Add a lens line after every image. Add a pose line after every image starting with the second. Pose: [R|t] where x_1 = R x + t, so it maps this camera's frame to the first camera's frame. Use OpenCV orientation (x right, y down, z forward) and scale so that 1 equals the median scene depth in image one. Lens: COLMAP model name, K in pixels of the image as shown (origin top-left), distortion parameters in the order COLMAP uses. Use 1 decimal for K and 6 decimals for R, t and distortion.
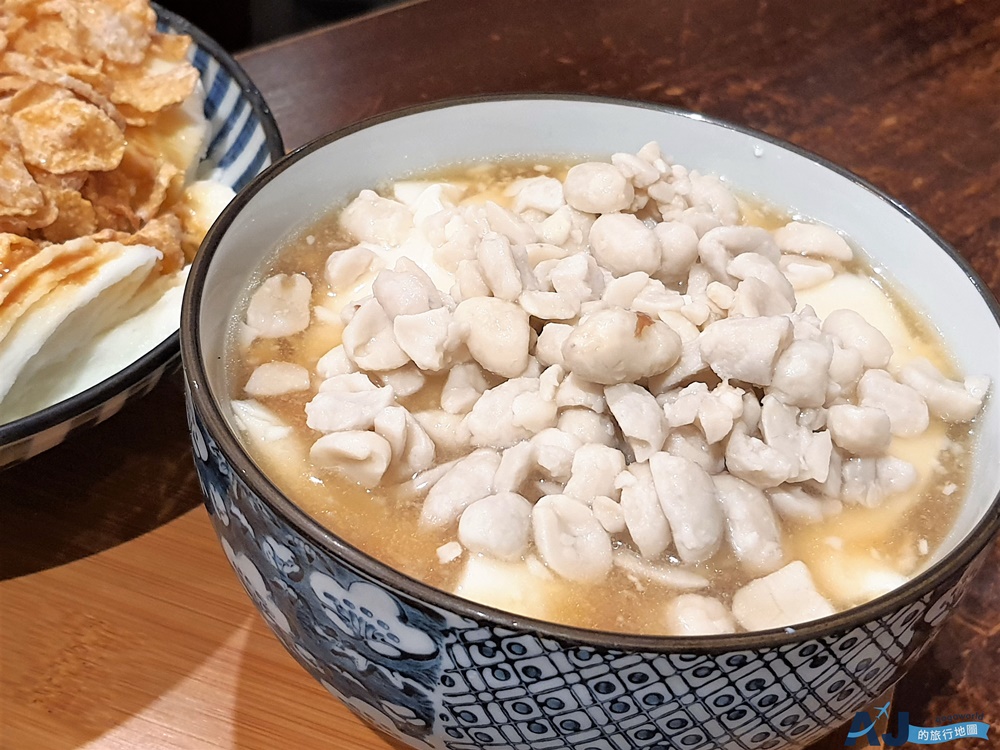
lens RADIAL K [[1563.6, 0, 500.0], [0, 1563.6, 375.0], [0, 0, 1]] dist [0.071427, 0.029765]
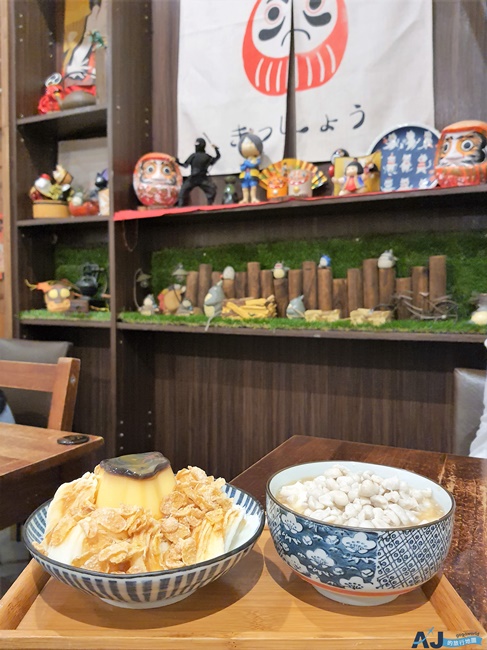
lens RADIAL K [[536.7, 0, 243.5], [0, 536.7, 325.0], [0, 0, 1]] dist [-0.004222, -0.006070]
pose [[0.937653, -0.107934, 0.330391, -0.830222], [0.282644, 0.790003, -0.544066, 0.398228], [-0.202286, 0.603528, 0.771255, -0.513945]]
